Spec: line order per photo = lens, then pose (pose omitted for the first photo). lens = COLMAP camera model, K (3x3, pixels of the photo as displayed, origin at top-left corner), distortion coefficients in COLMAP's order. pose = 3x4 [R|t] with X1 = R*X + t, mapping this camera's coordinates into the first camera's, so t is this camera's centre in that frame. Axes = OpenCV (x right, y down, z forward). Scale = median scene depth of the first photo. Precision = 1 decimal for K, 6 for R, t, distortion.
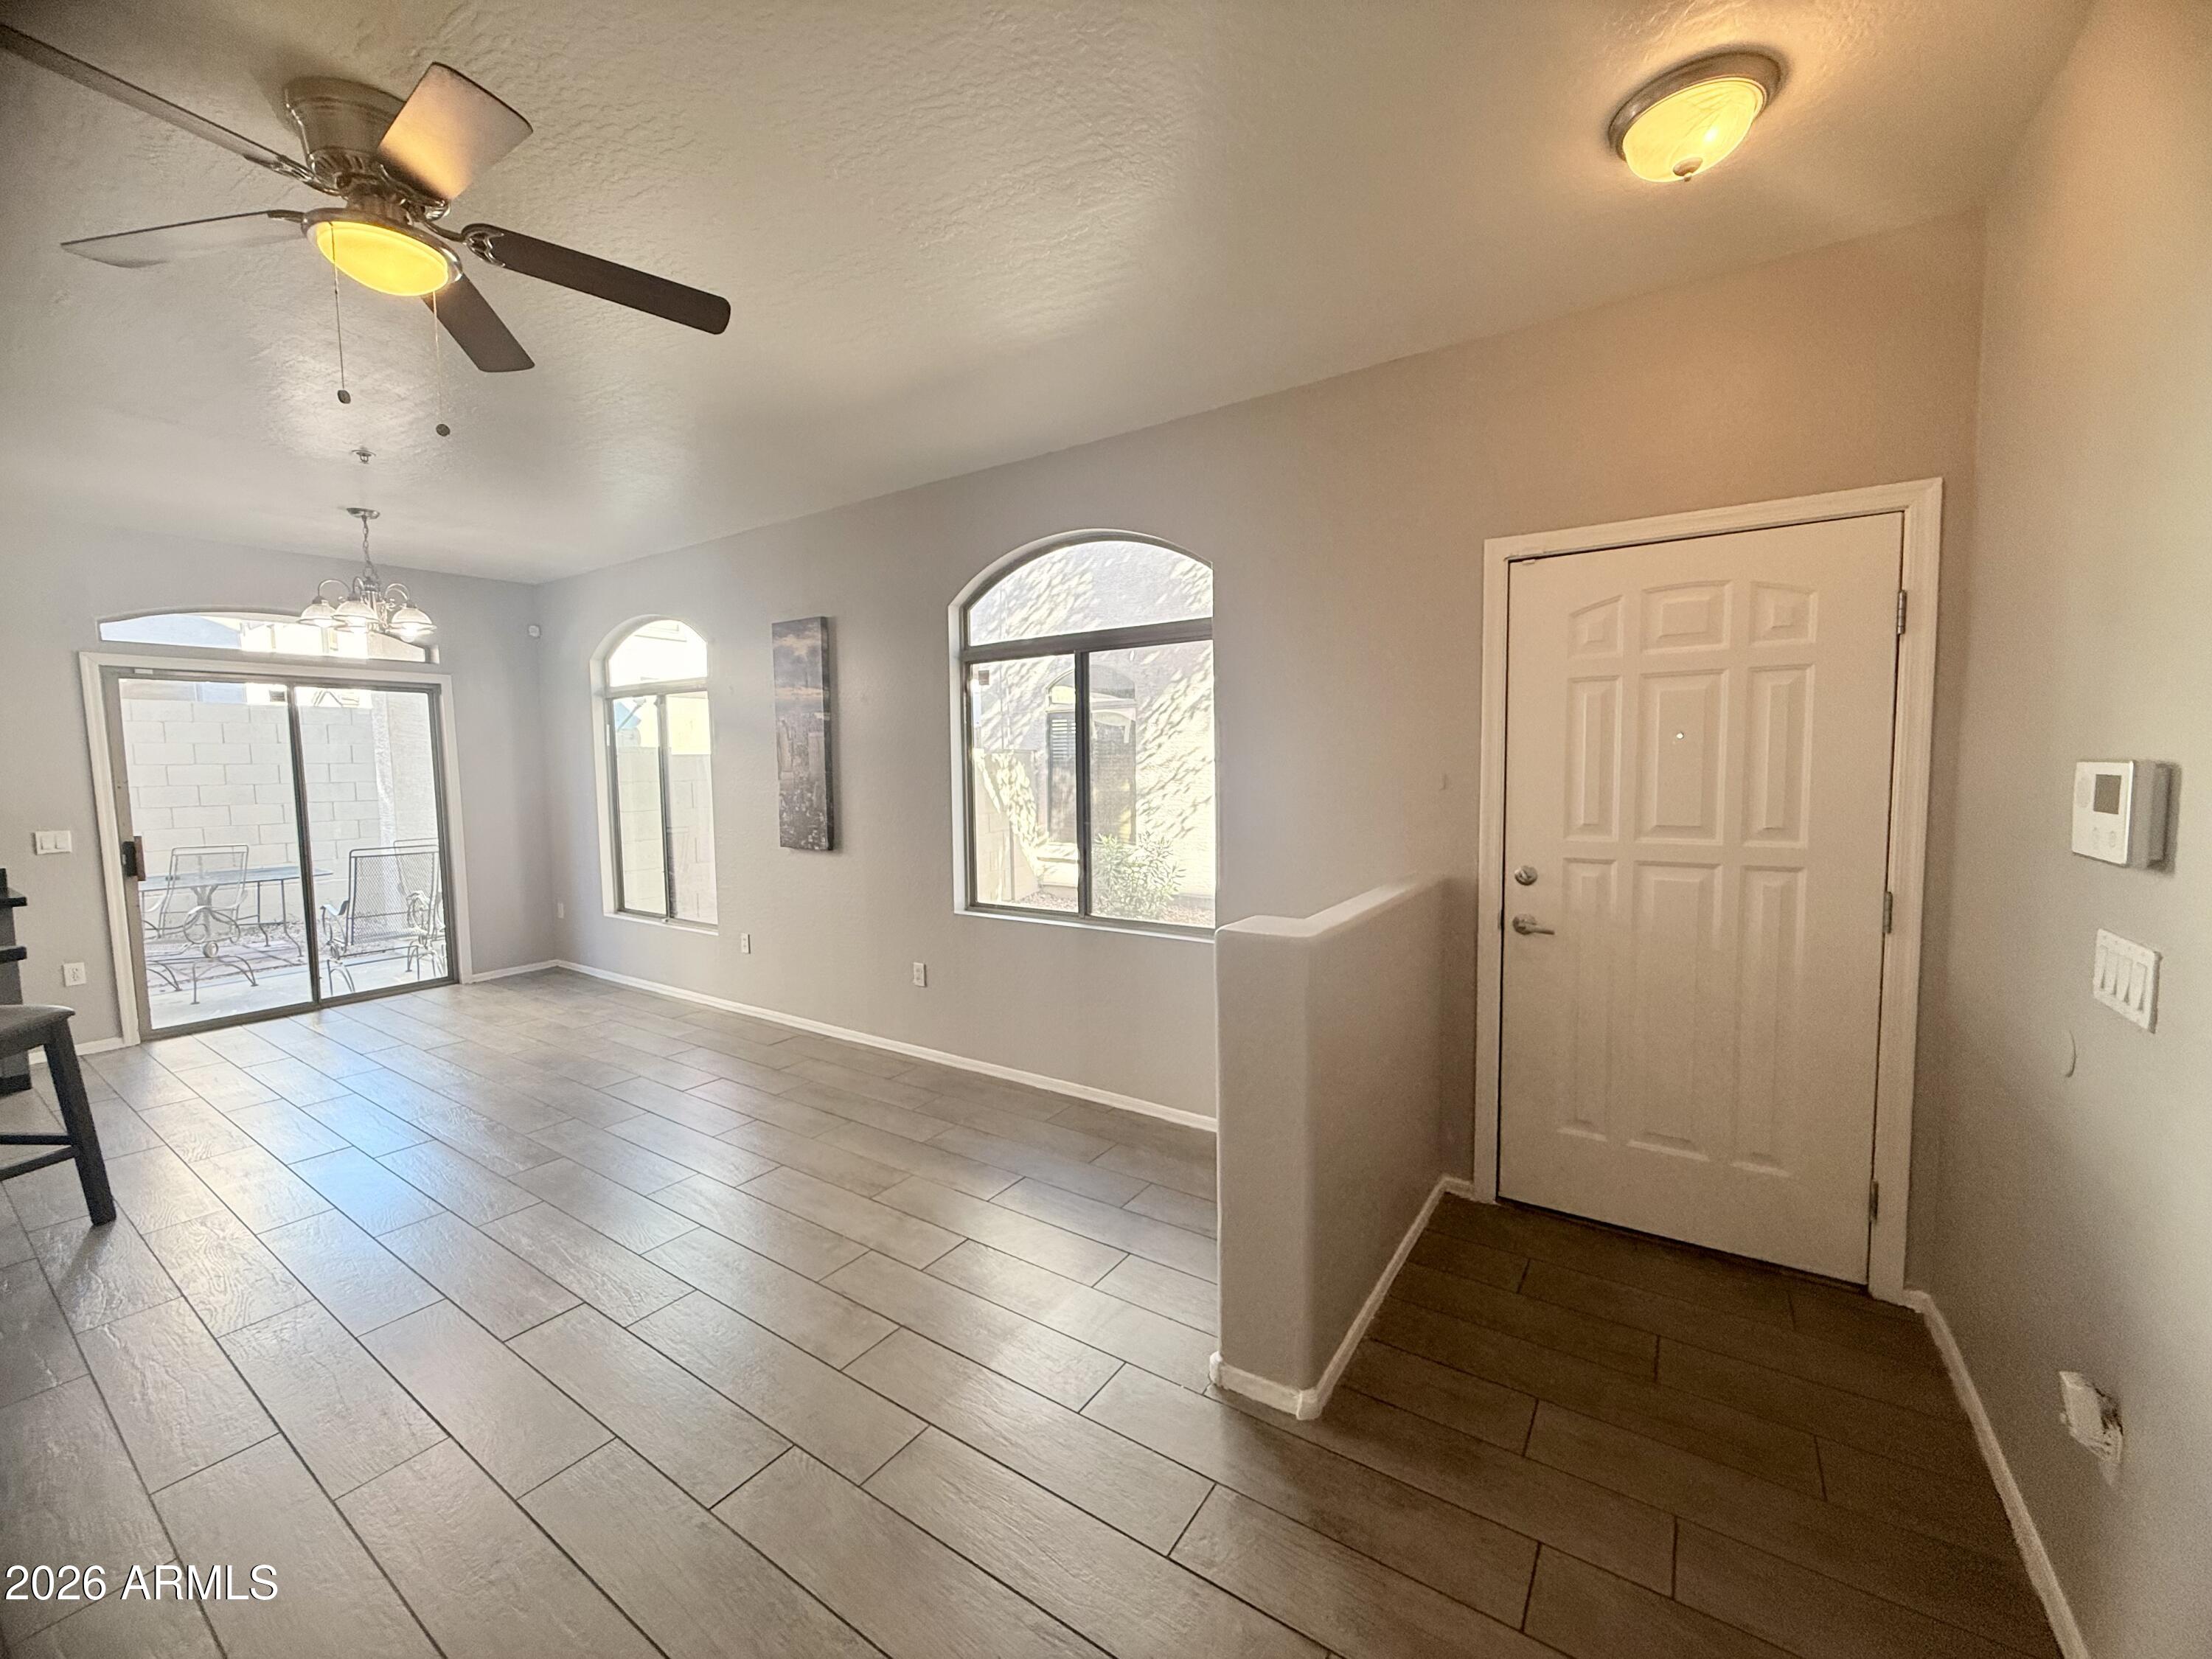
lens RADIAL K [[880.4, 0, 1097.8], [0, 880.4, 824.9], [0, 0, 1]] dist [0.000297, -0.000225]
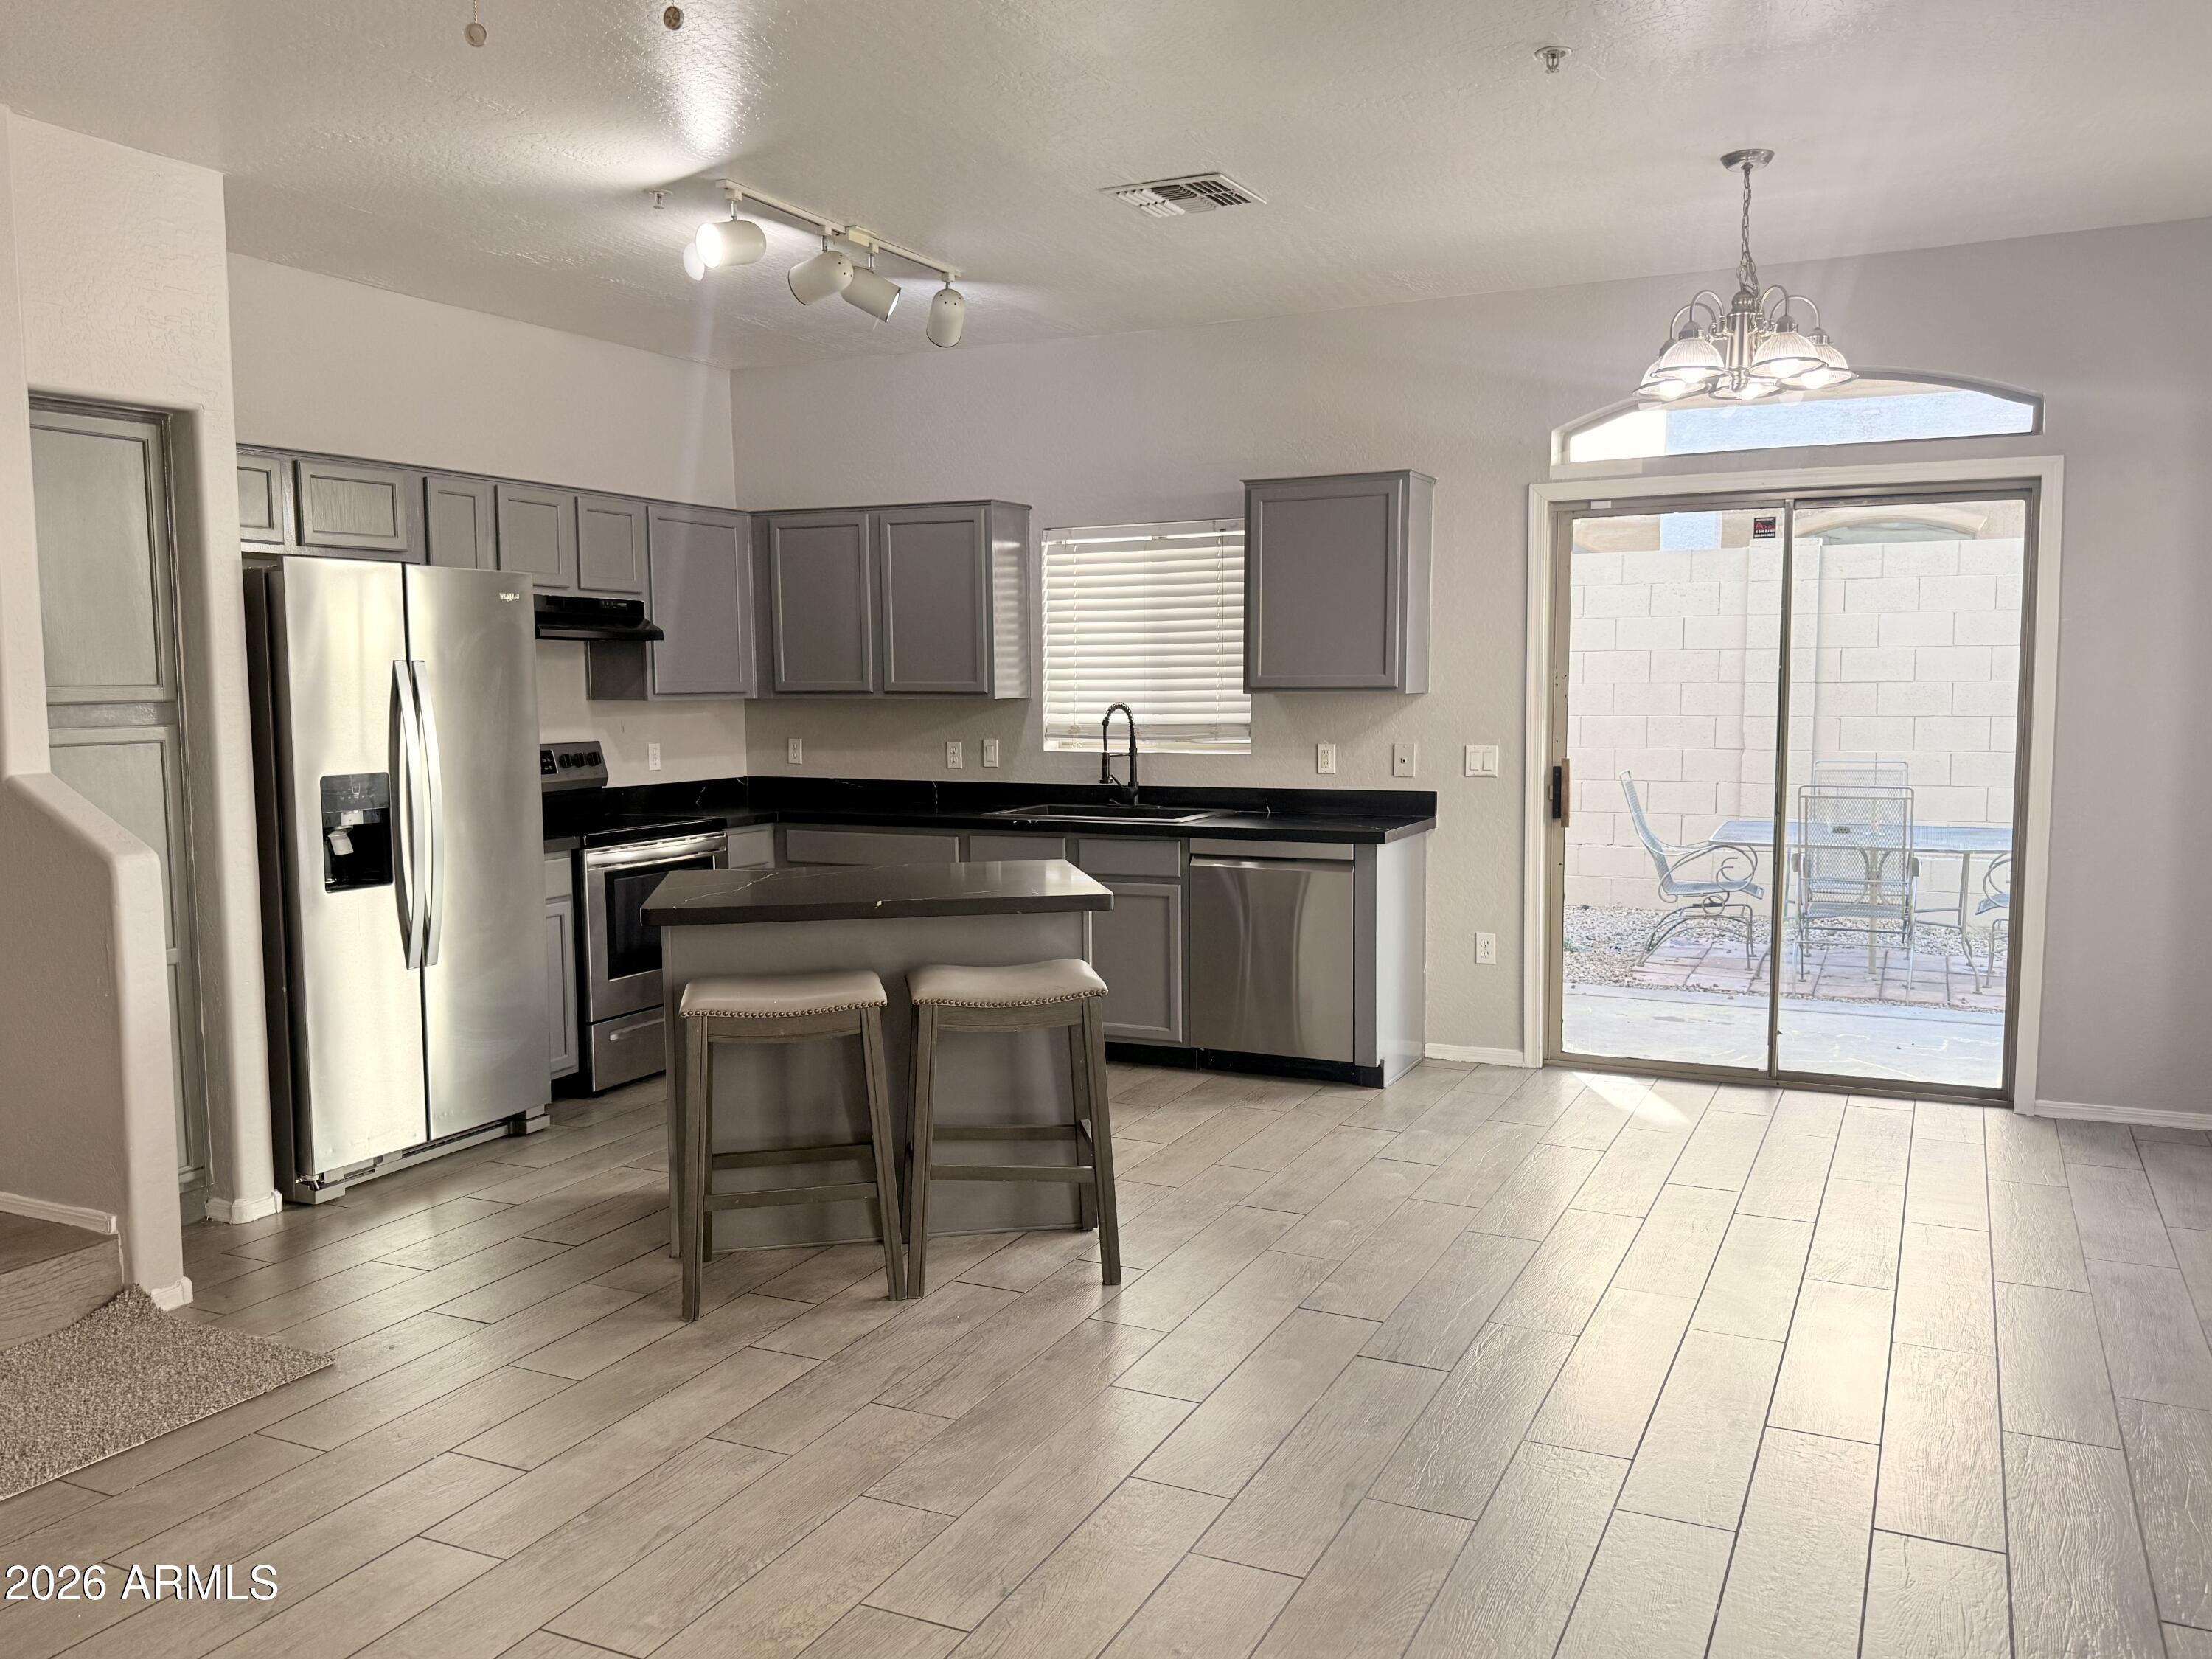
lens RADIAL K [[1727.8, 0, 1106.0], [0, 1727.8, 829.5], [0, 0, 1]] dist [0.179107, -0.309423]
pose [[0.147622, 0.103564, -0.983607, 0.156527], [-0.066414, 0.993296, 0.094616, -0.035565], [0.986811, 0.051358, 0.153510, 0.458337]]
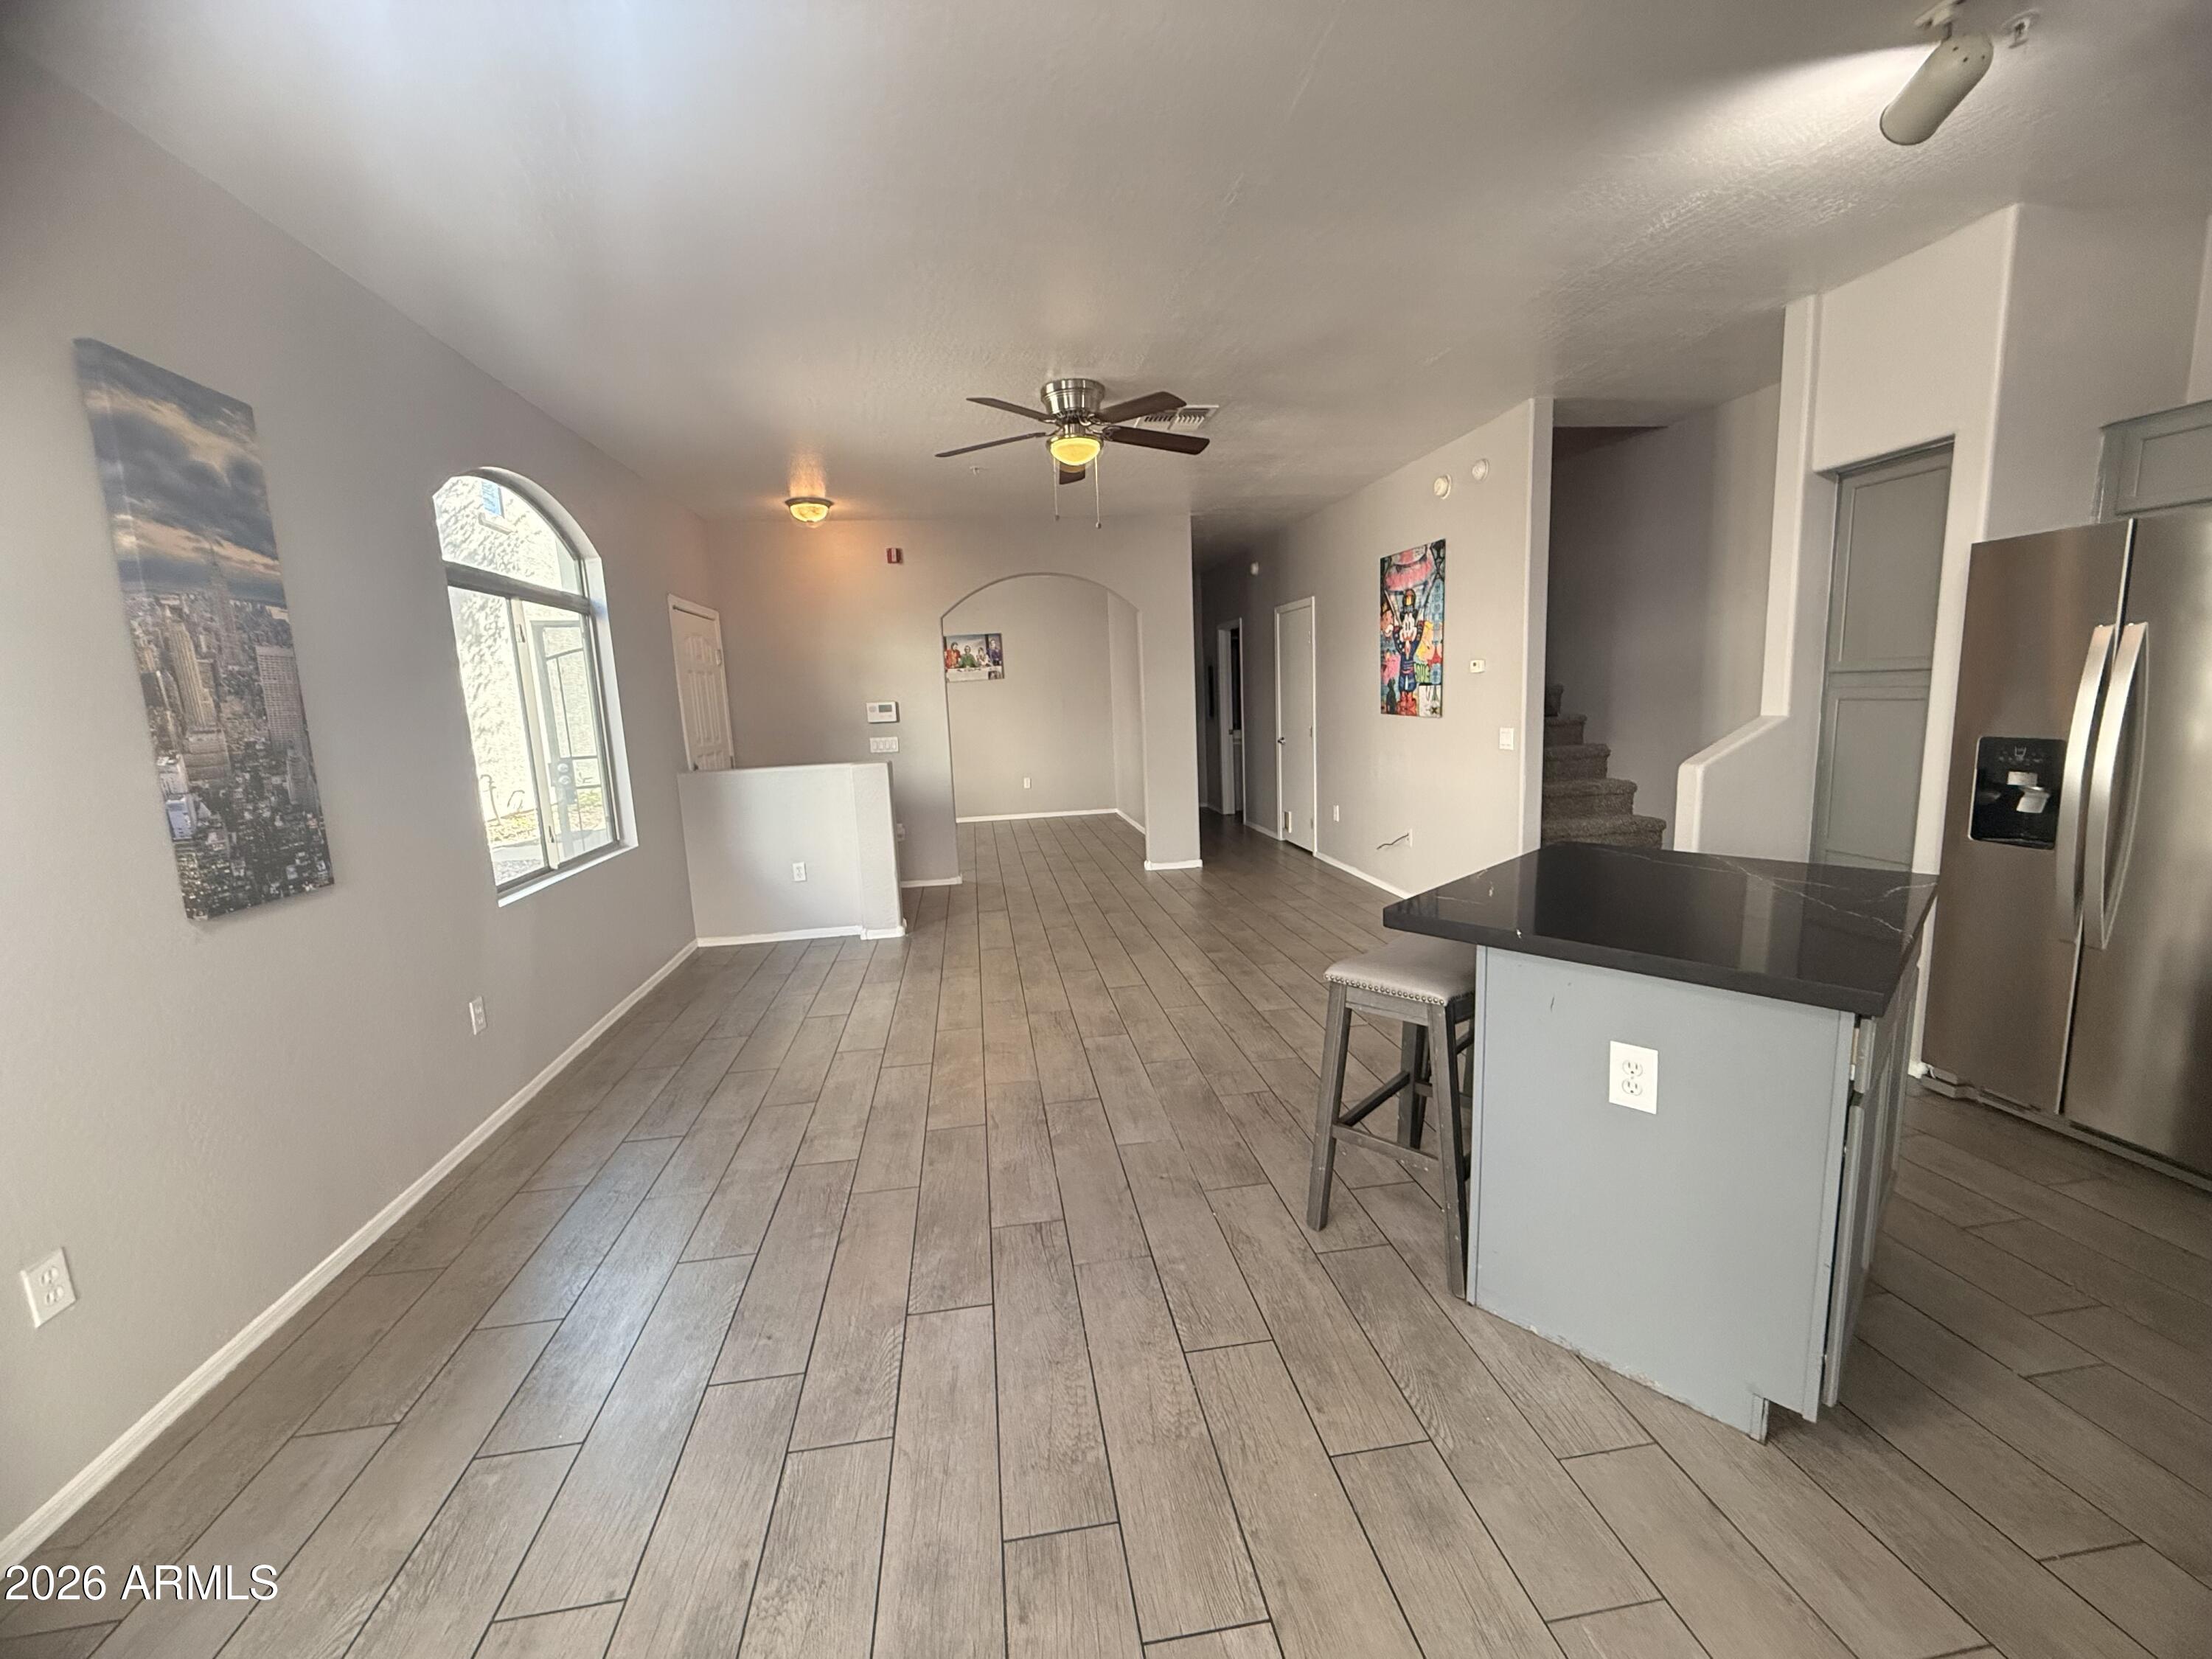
lens RADIAL K [[880.4, 0, 1097.8], [0, 880.4, 824.9], [0, 0, 1]] dist [0.000297, -0.000225]
pose [[-0.674749, -0.065944, 0.735096, -0.950179], [0.105472, 0.977162, 0.184473, -0.050195], [-0.730472, 0.202005, -0.652384, 0.974362]]
